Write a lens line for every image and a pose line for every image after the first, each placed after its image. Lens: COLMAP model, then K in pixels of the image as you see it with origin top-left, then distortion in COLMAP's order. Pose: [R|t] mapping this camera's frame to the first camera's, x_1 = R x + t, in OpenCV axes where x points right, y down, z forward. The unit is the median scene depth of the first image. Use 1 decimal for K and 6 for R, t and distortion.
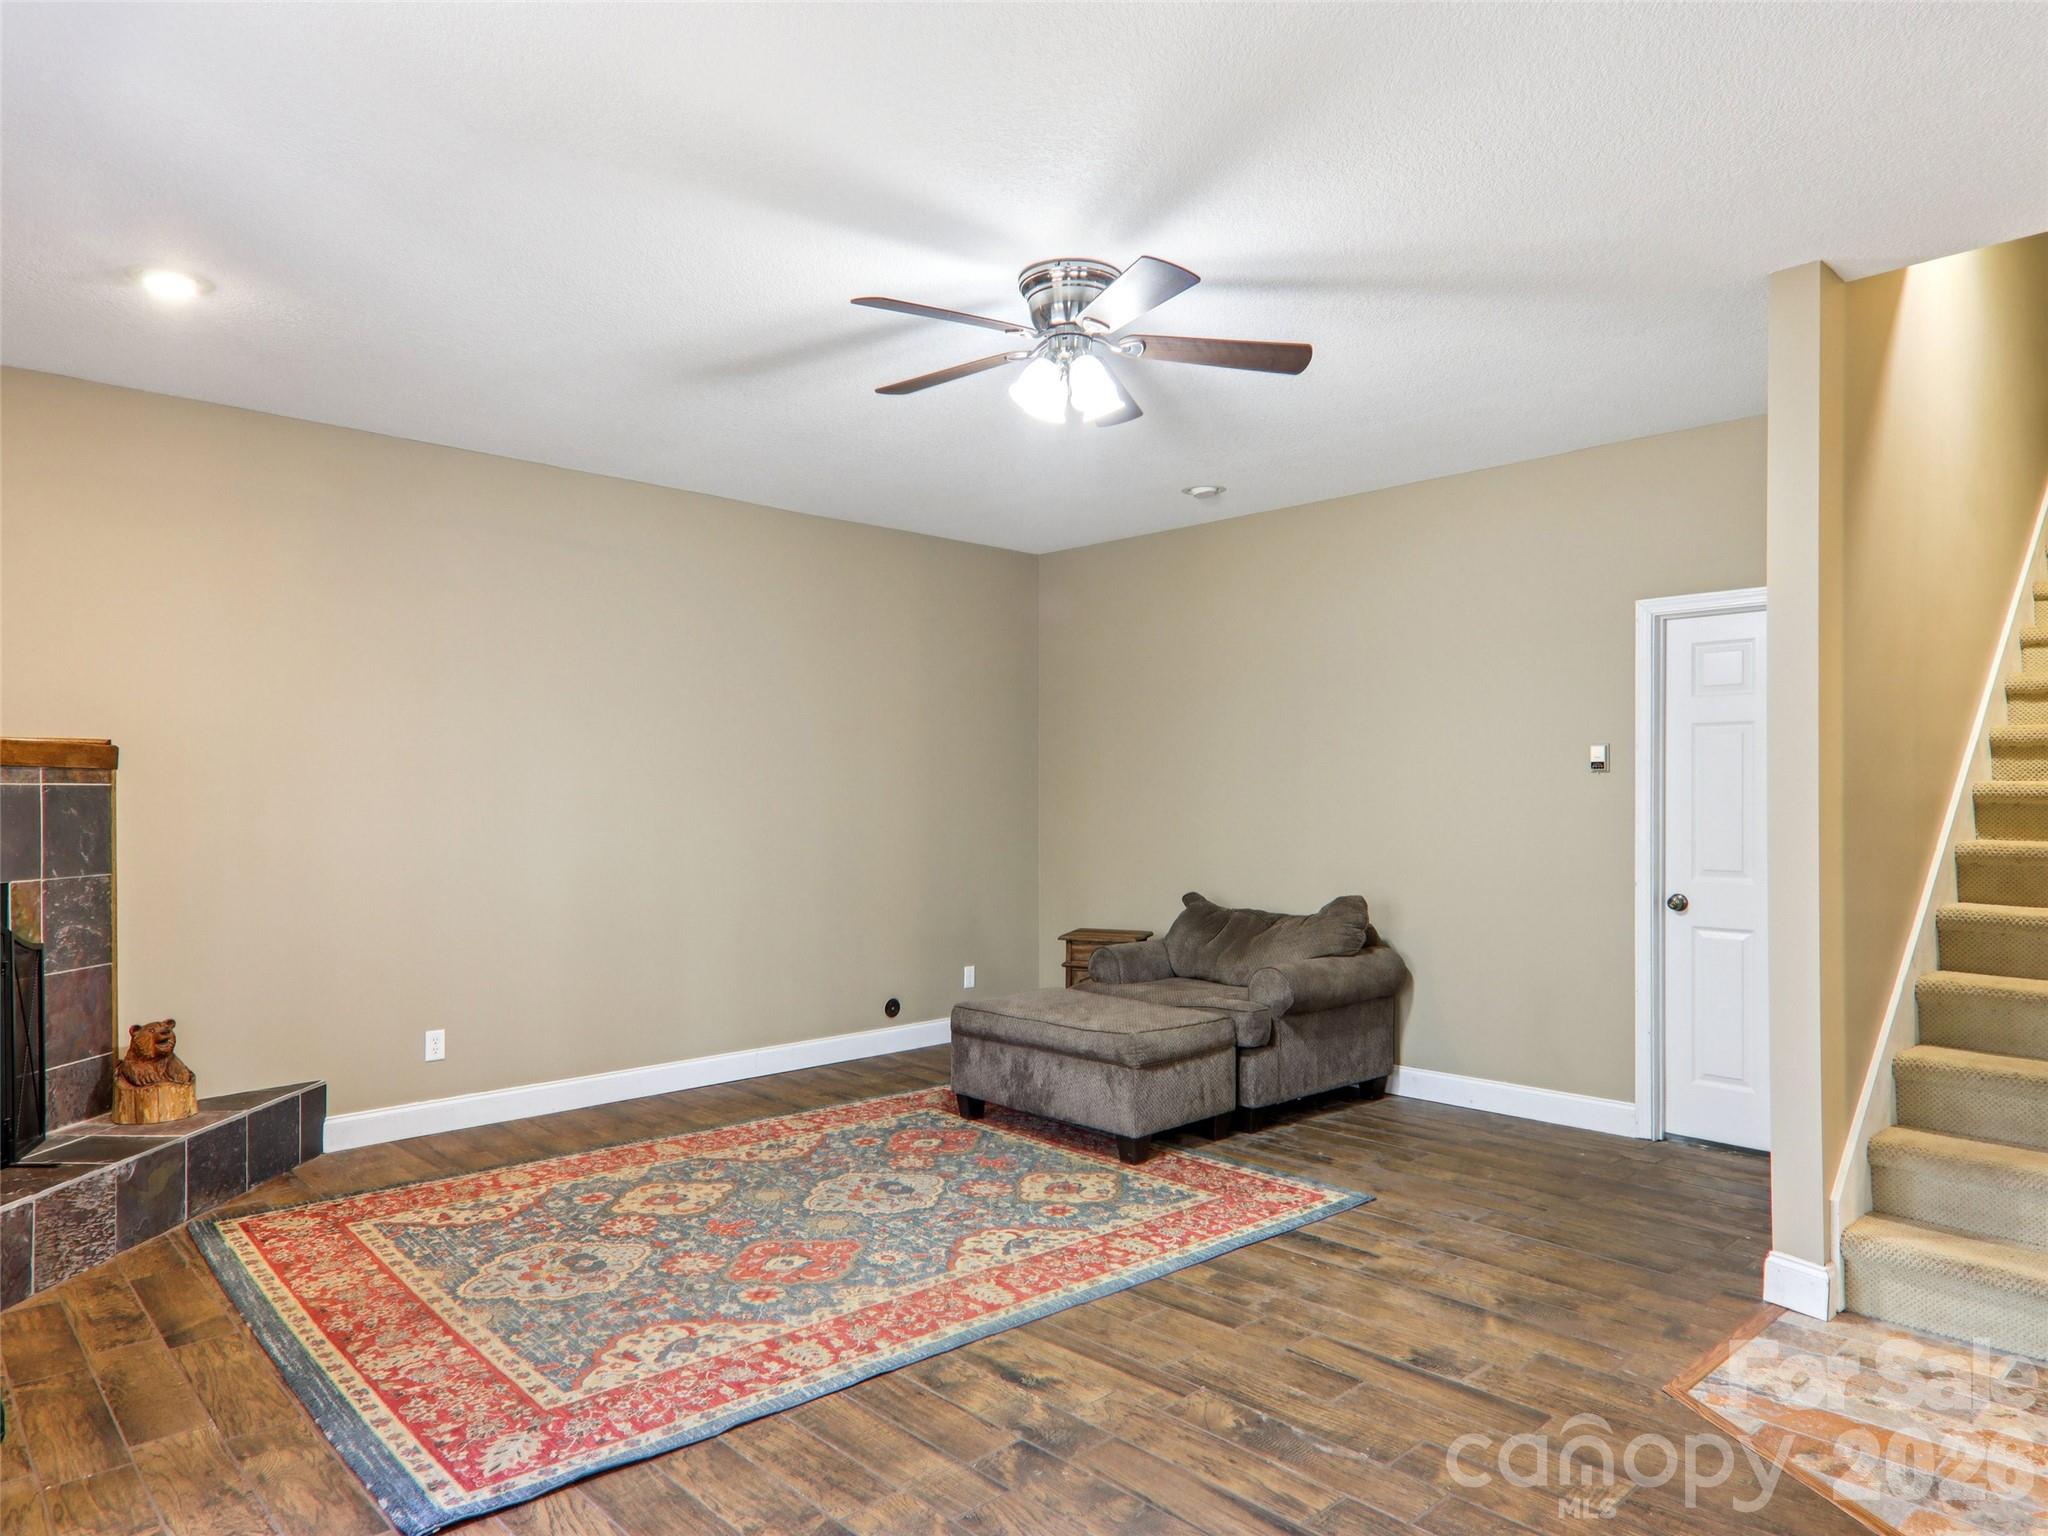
lens RADIAL K [[1301.4, 0, 1020.4], [0, 1301.4, 777.4], [0, 0, 1]] dist [0.035418, -0.021008]
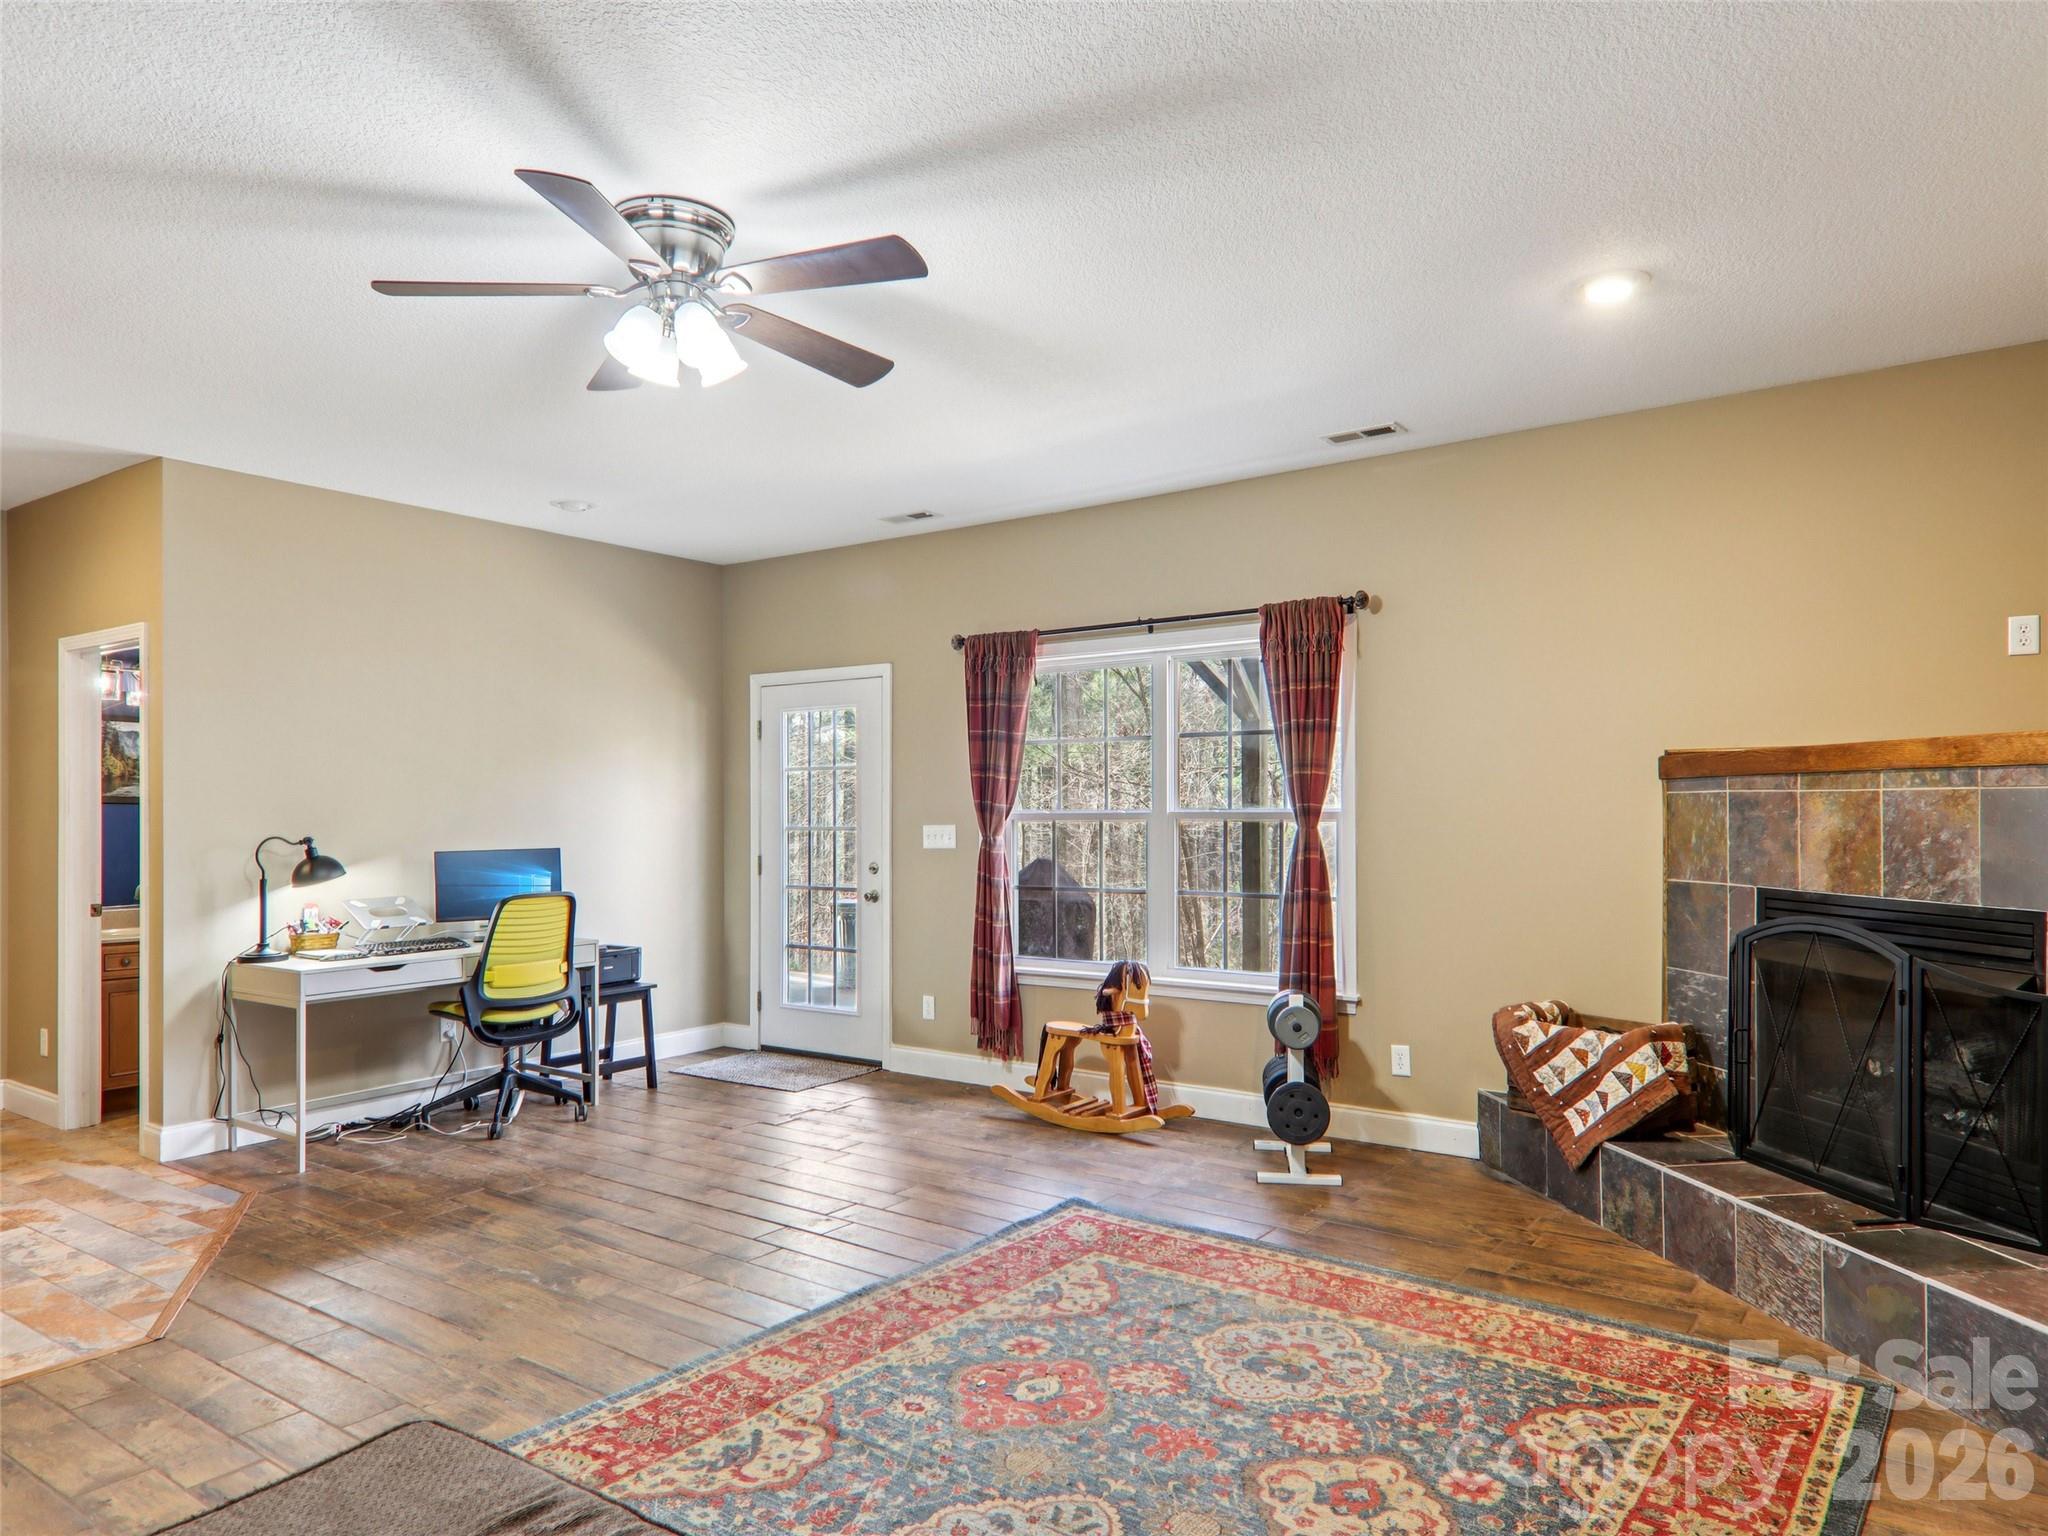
lens RADIAL K [[1301.4, 0, 1022.9], [0, 1301.4, 763.7], [0, 0, 1]] dist [0.035418, -0.021008]
pose [[-0.981079, -0.000718, -0.193605, -0.015221], [0.008501, 0.998869, -0.046781, 0.026480], [0.193419, -0.047542, -0.979964, 1.897686]]
